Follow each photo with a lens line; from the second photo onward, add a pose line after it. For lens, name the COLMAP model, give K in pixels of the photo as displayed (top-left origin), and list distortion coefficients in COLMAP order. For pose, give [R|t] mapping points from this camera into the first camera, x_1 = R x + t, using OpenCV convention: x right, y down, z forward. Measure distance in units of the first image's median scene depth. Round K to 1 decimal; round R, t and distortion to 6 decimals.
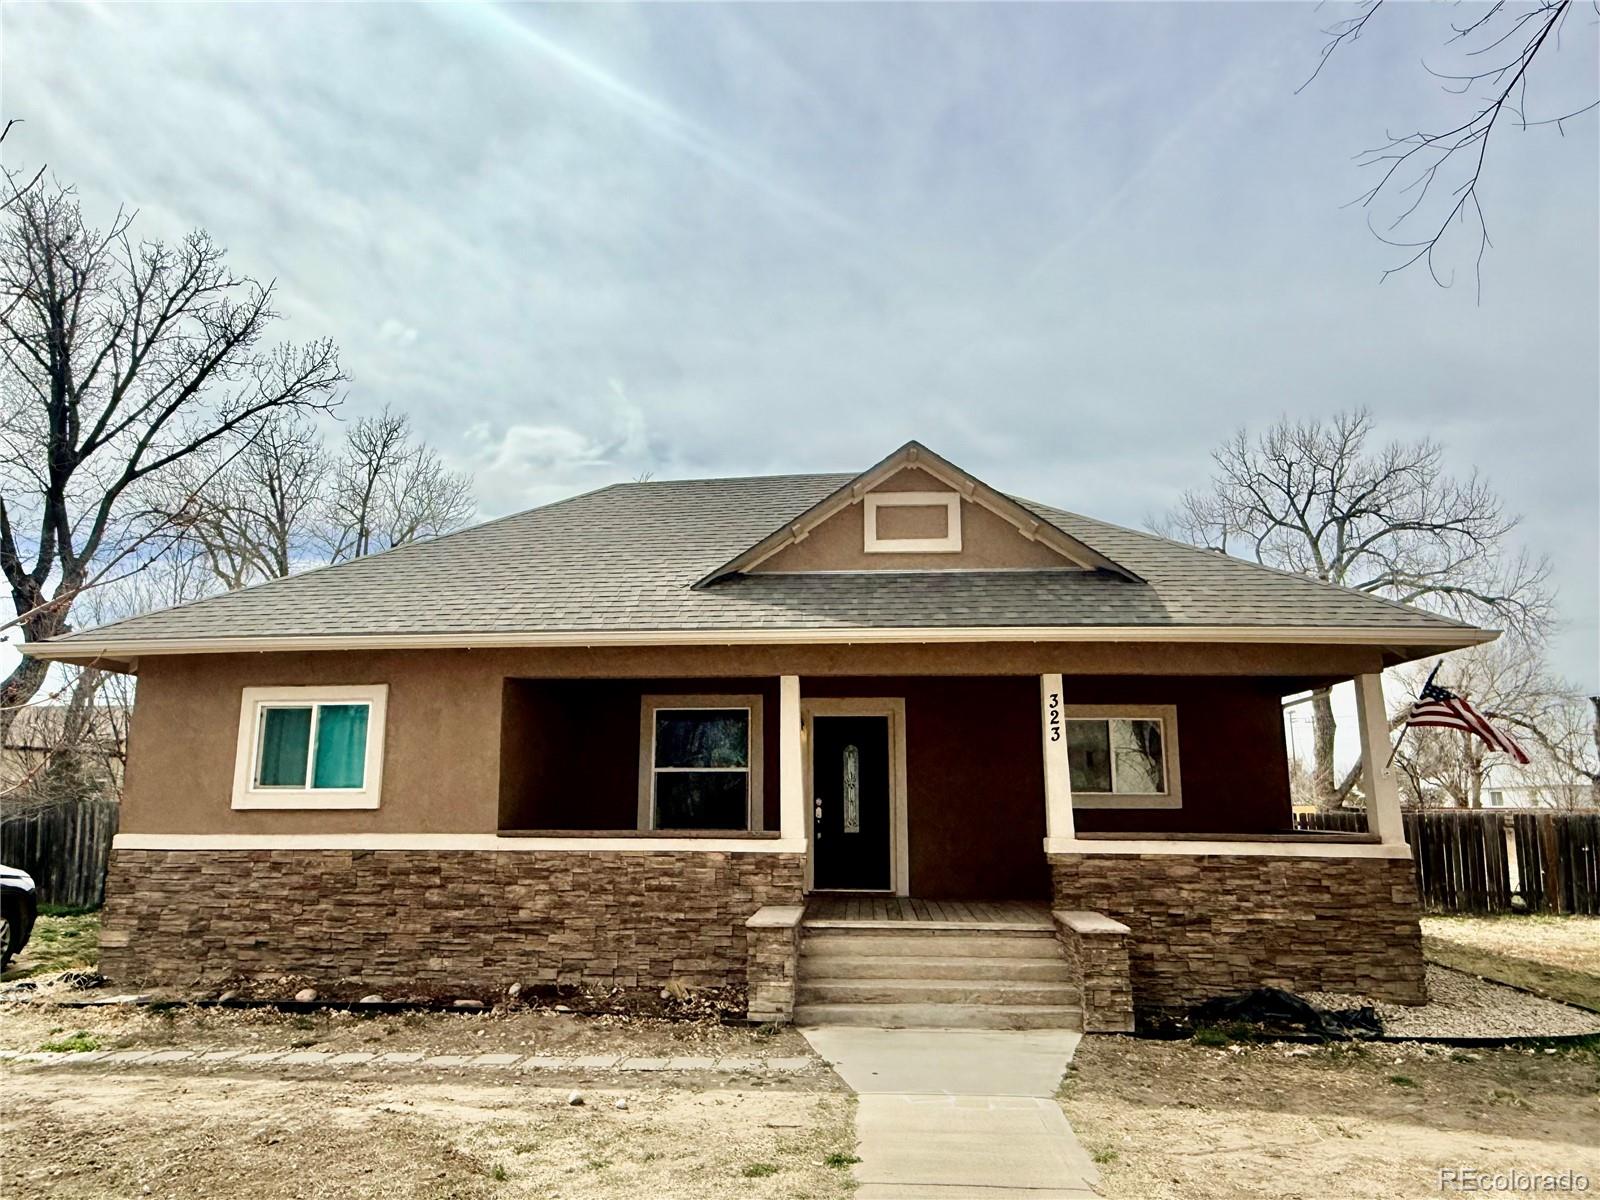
lens RADIAL K [[1019.7, 0, 799.2], [0, 1019.7, 596.4], [0, 0, 1]] dist [0.017898, -0.007653]
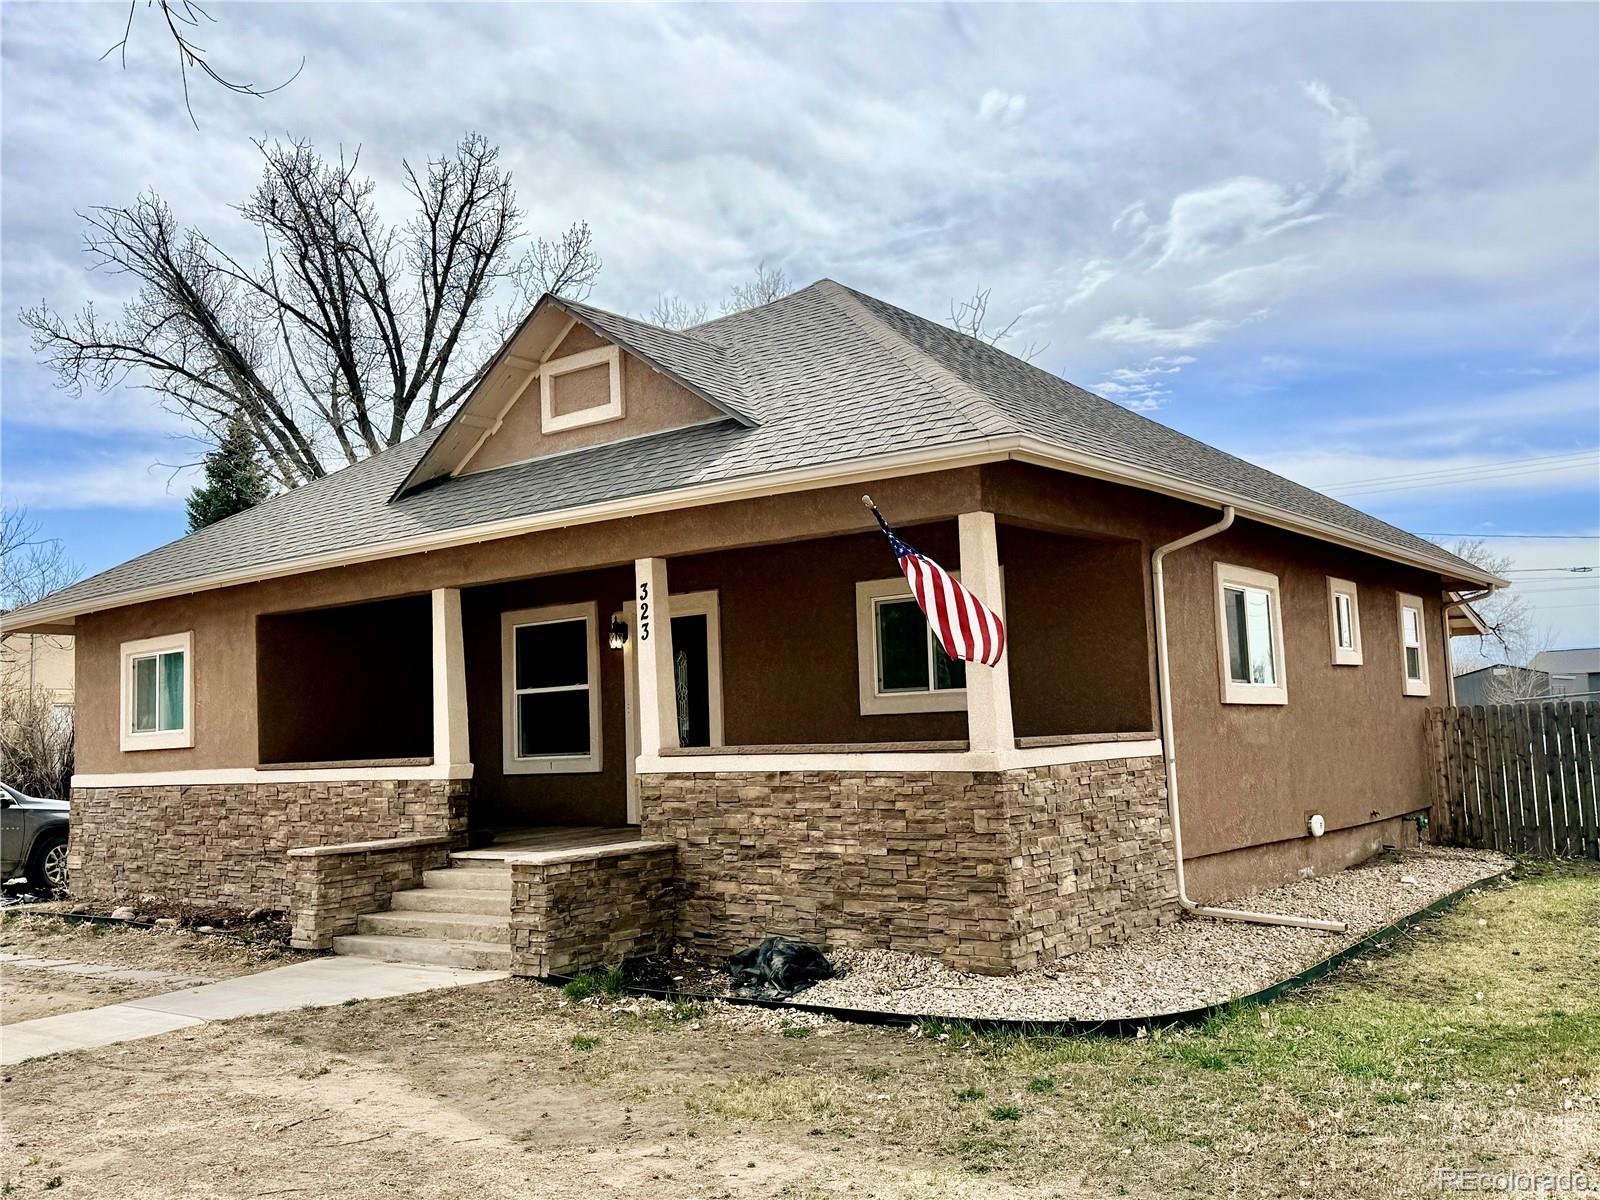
lens RADIAL K [[1387.8, 0, 790.4], [0, 1387.8, 568.8], [0, 0, 1]] dist [0.120319, -0.051899]
pose [[0.821009, -0.100363, -0.562025, 0.973247], [0.153302, 0.987028, 0.047687, 0.049040], [0.549948, -0.125311, 0.825745, 0.143187]]
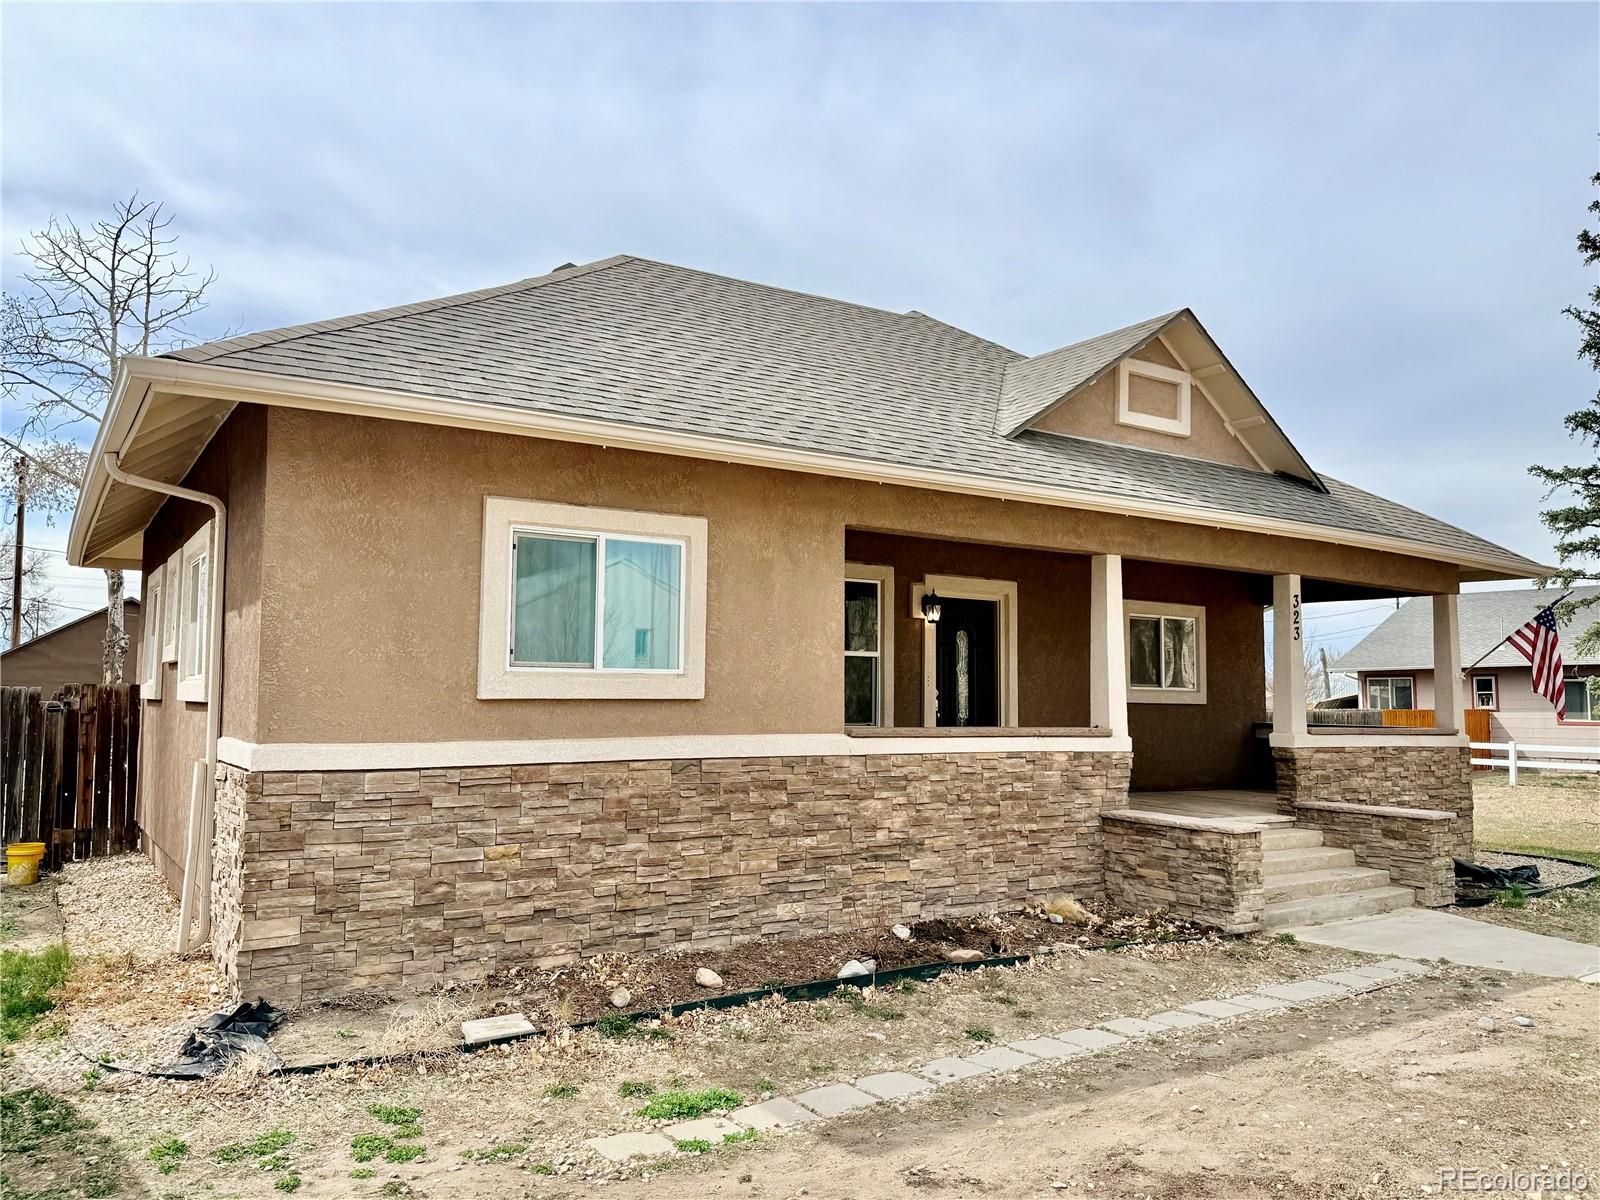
lens RADIAL K [[1145.5, 0, 801.4], [0, 1145.5, 588.2], [0, 0, 1]] dist [0.101667, -0.020375]
pose [[0.790553, 0.063675, 0.609074, -0.842061], [-0.130929, 0.989157, 0.066530, 0.076830], [-0.598234, -0.132341, 0.790318, 0.374642]]
